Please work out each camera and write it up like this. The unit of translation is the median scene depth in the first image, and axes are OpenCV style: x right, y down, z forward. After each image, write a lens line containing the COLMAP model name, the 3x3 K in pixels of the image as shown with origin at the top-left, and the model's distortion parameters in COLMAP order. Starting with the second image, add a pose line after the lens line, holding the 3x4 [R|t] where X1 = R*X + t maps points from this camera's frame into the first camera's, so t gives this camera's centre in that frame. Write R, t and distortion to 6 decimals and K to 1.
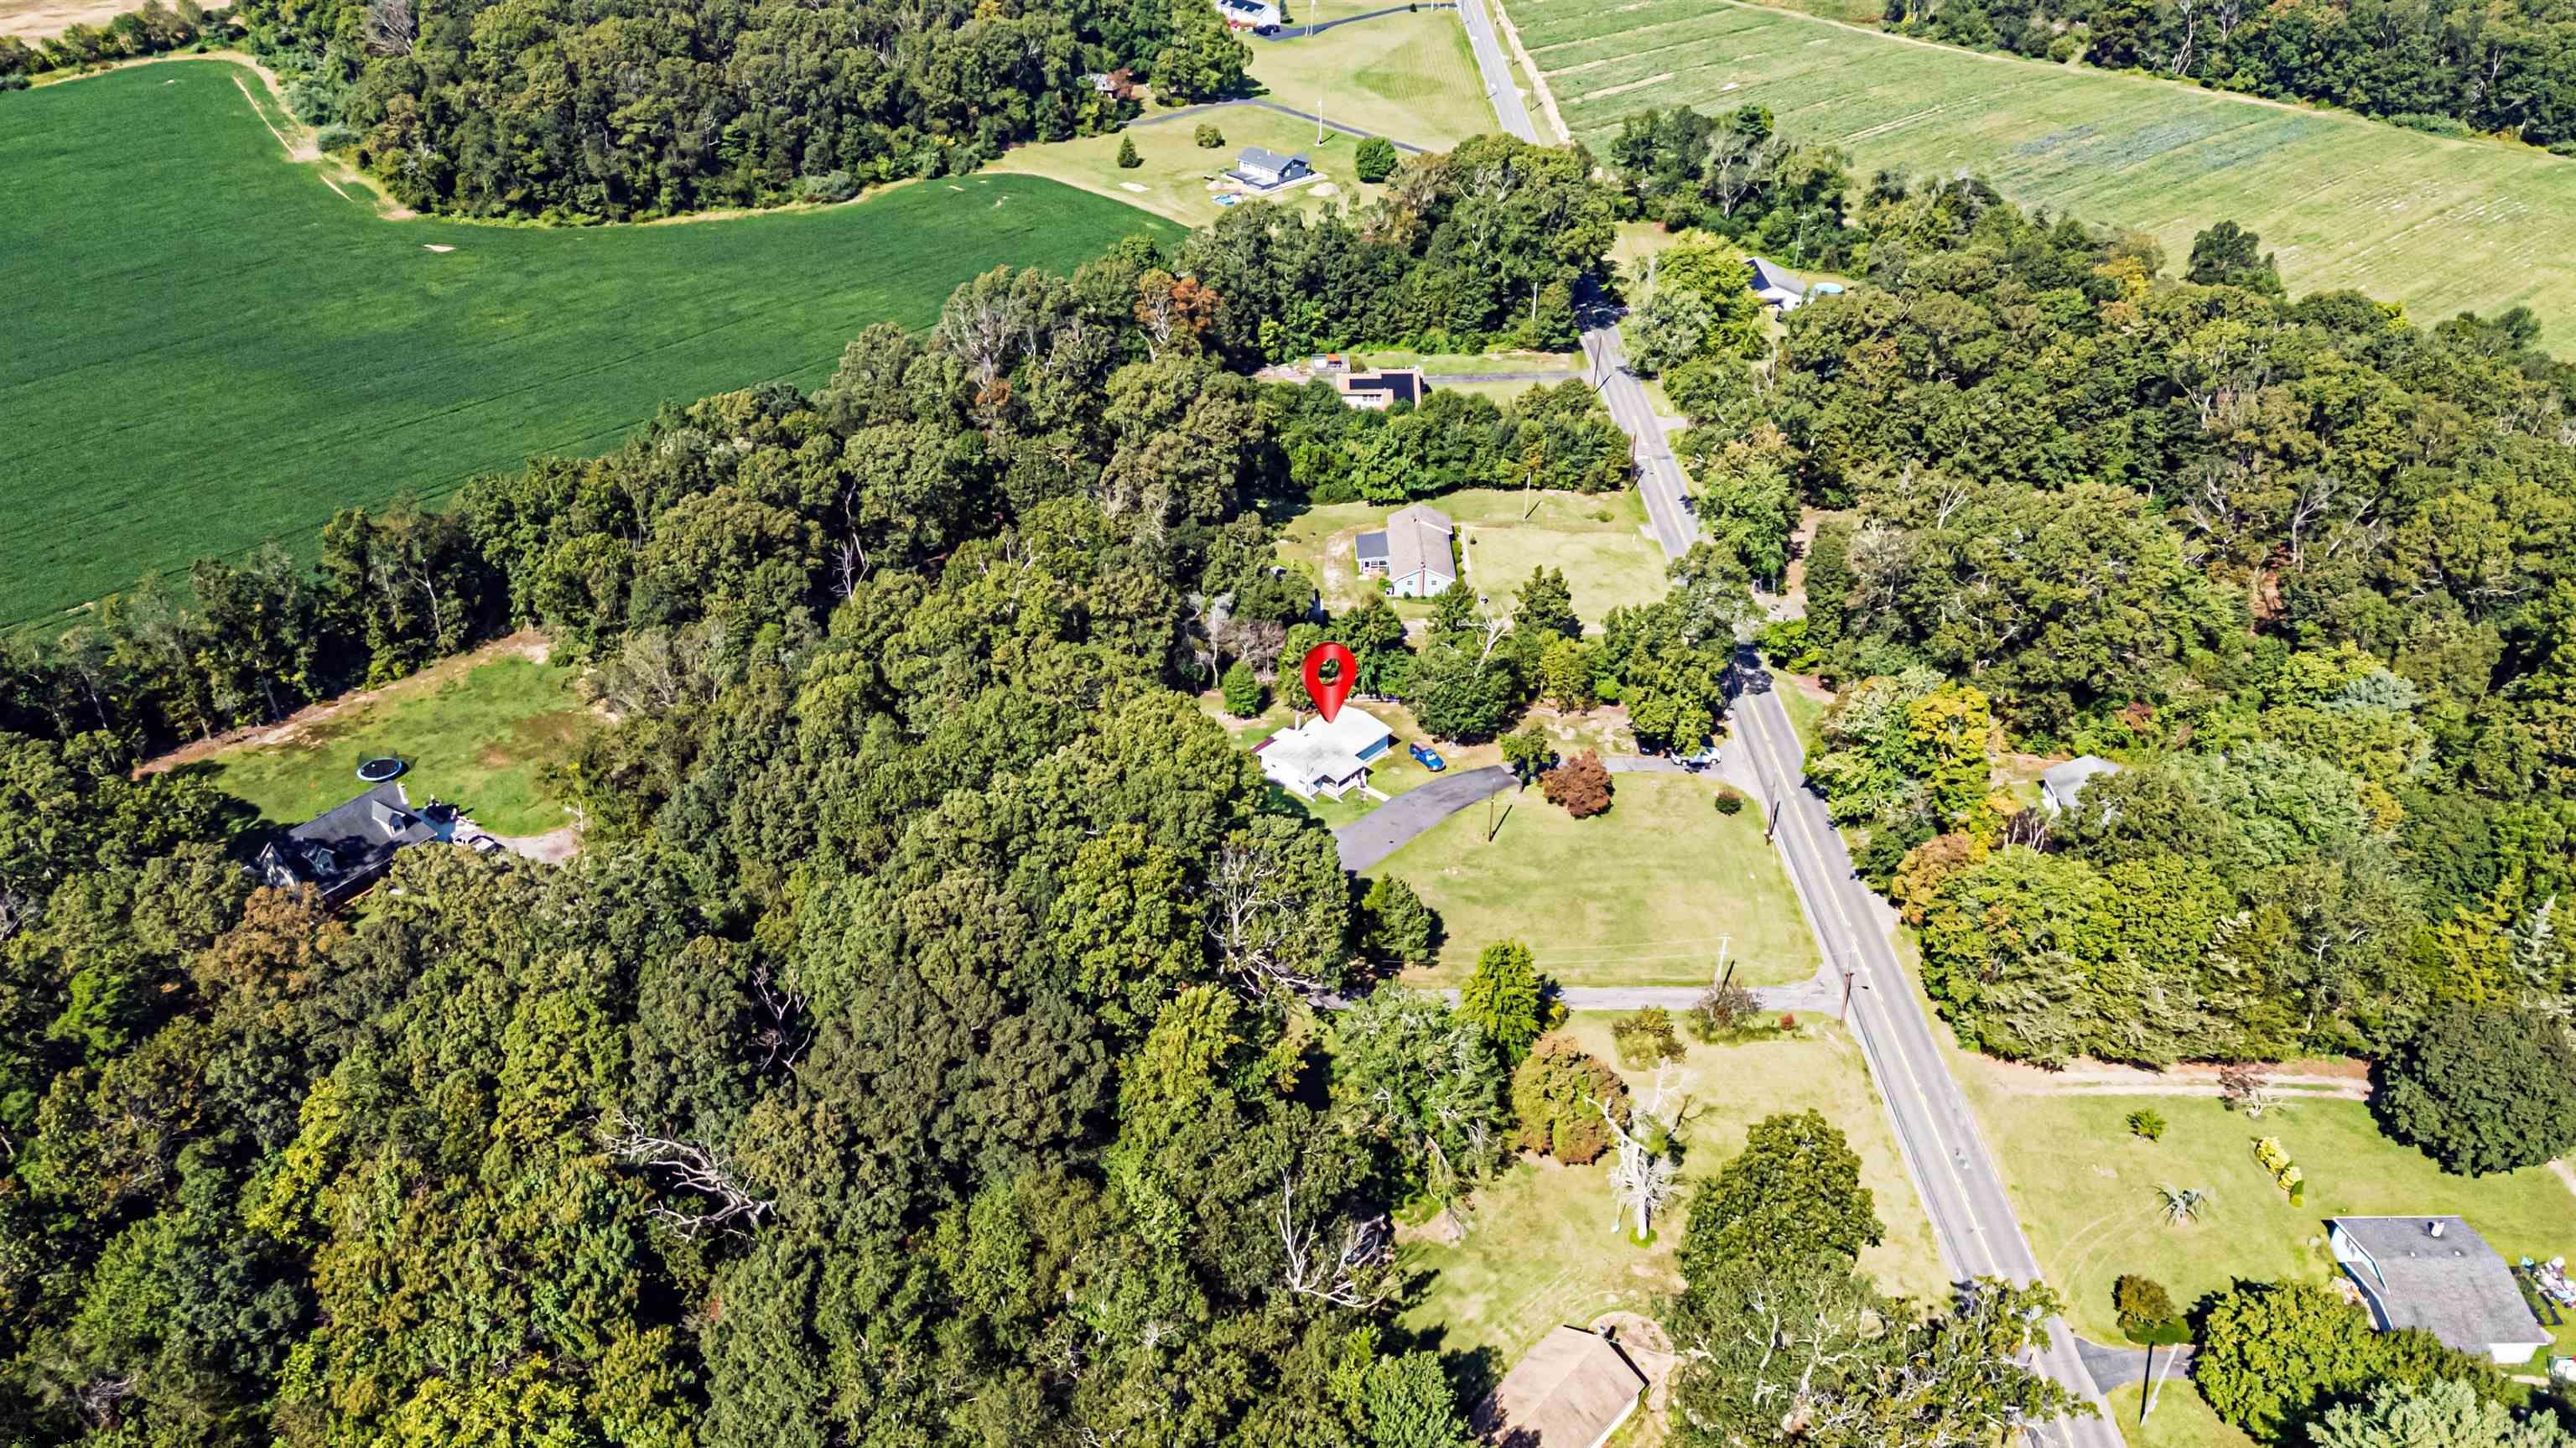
lens RADIAL K [[1908.2, 0, 1288.0], [0, 1908.2, 724.0], [0, 0, 1]] dist [0.147706, -0.325767]
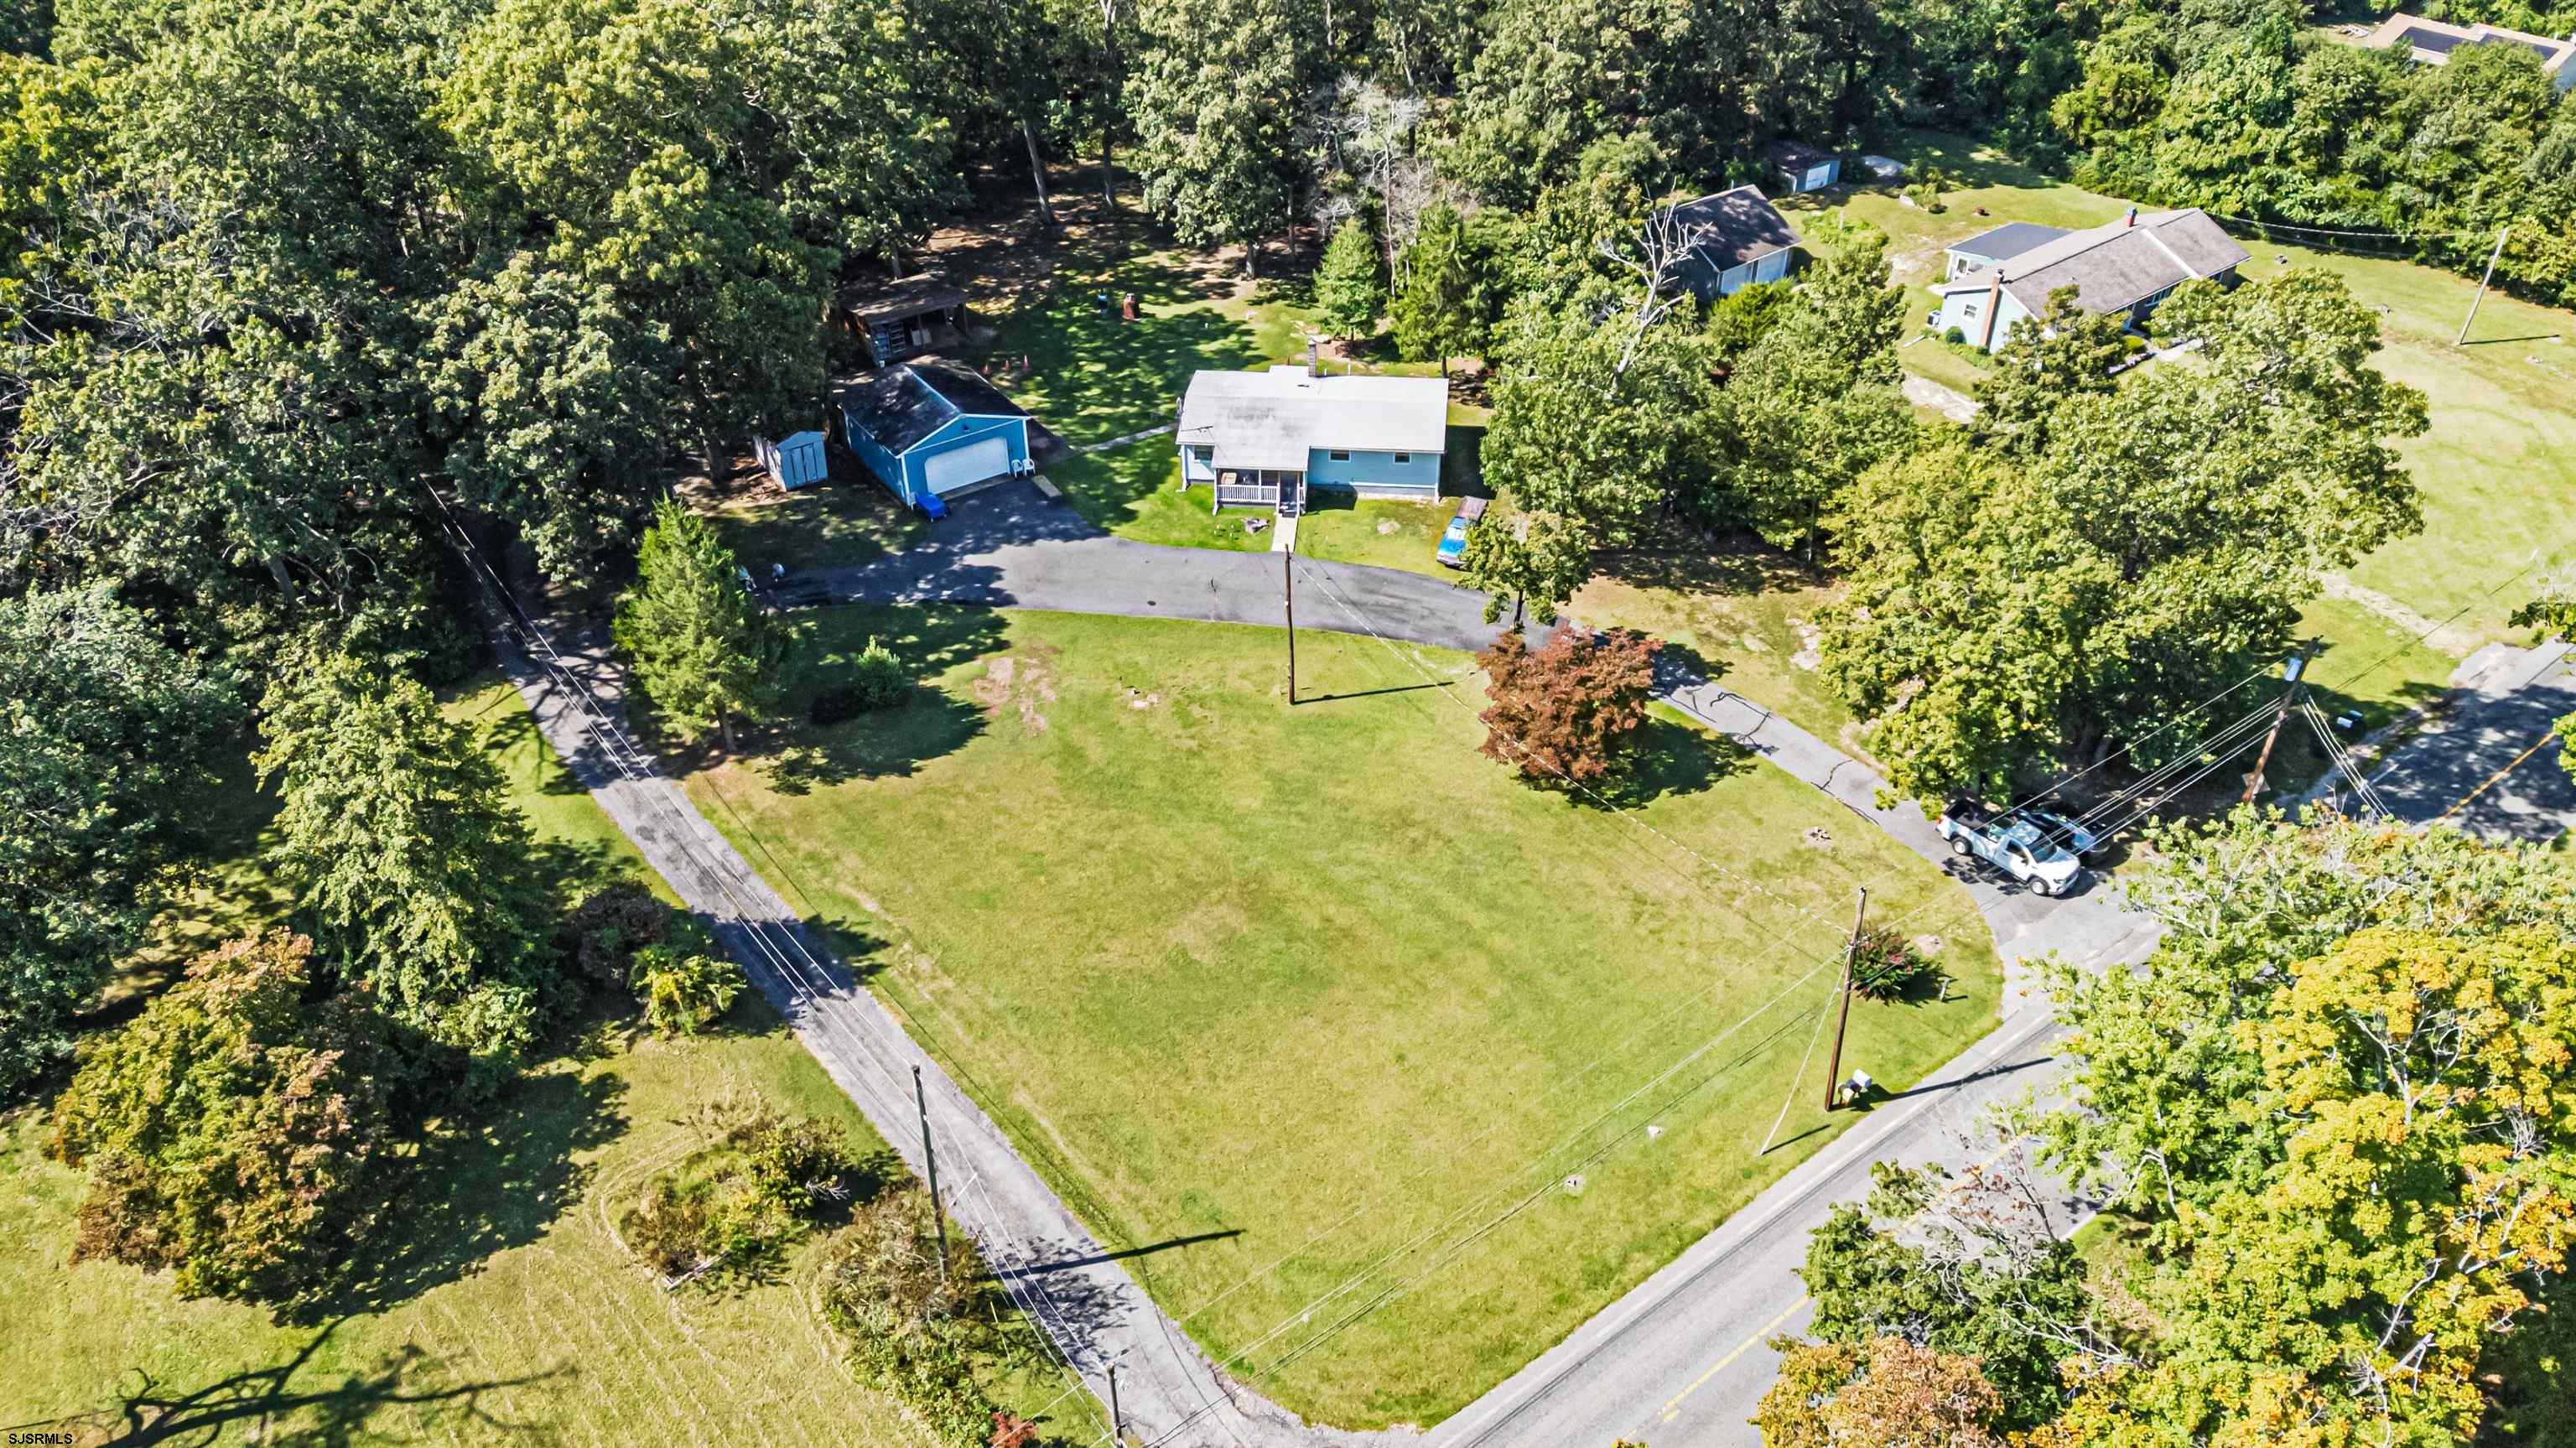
lens RADIAL K [[1898.9, 0, 1291.7], [0, 1898.9, 729.2], [0, 0, 1]] dist [0.079445, -0.071162]
pose [[0.600548, 0.469378, -0.647322, 0.206086], [-0.421426, 0.873803, 0.242627, -0.019392], [0.679516, 0.127089, 0.722569, 0.374707]]
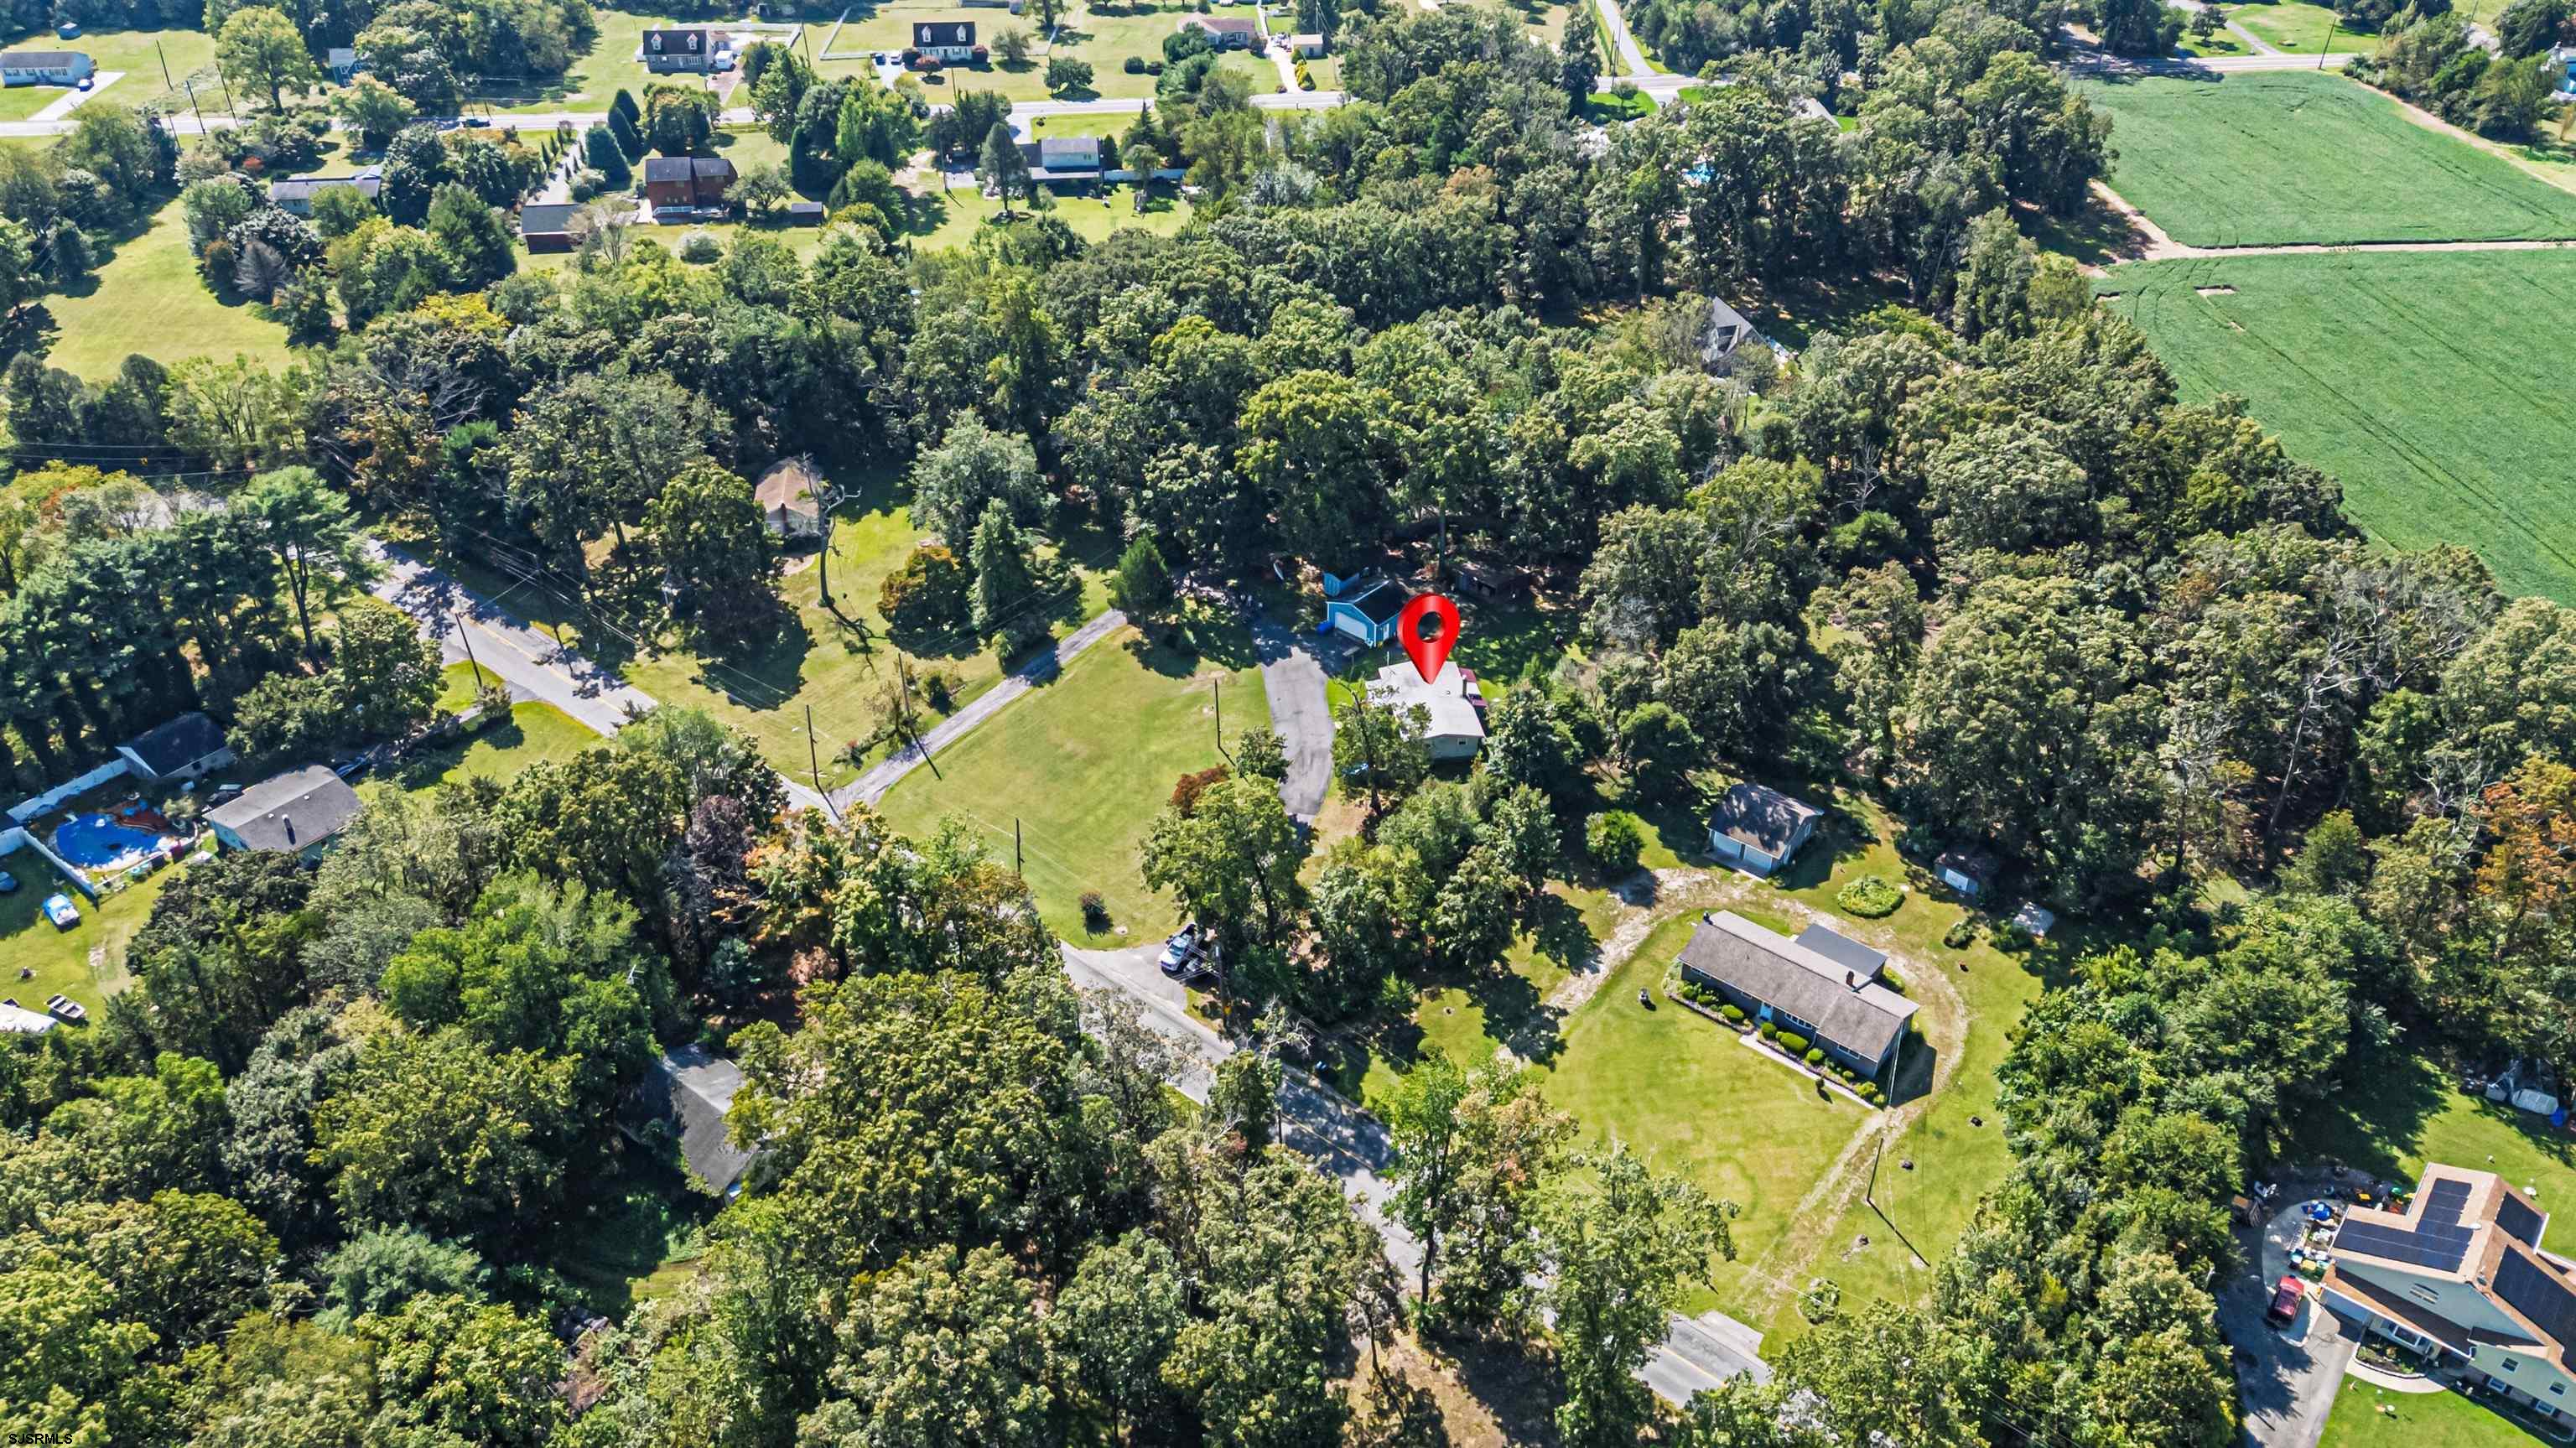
lens RADIAL K [[1898.9, 0, 1291.7], [0, 1898.9, 729.2], [0, 0, 1]] dist [0.079445, -0.071162]
pose [[-0.641046, 0.441758, -0.627622, 0.375324], [-0.410498, 0.493608, 0.766709, -0.385679], [0.648499, 0.749133, -0.135084, 0.621362]]
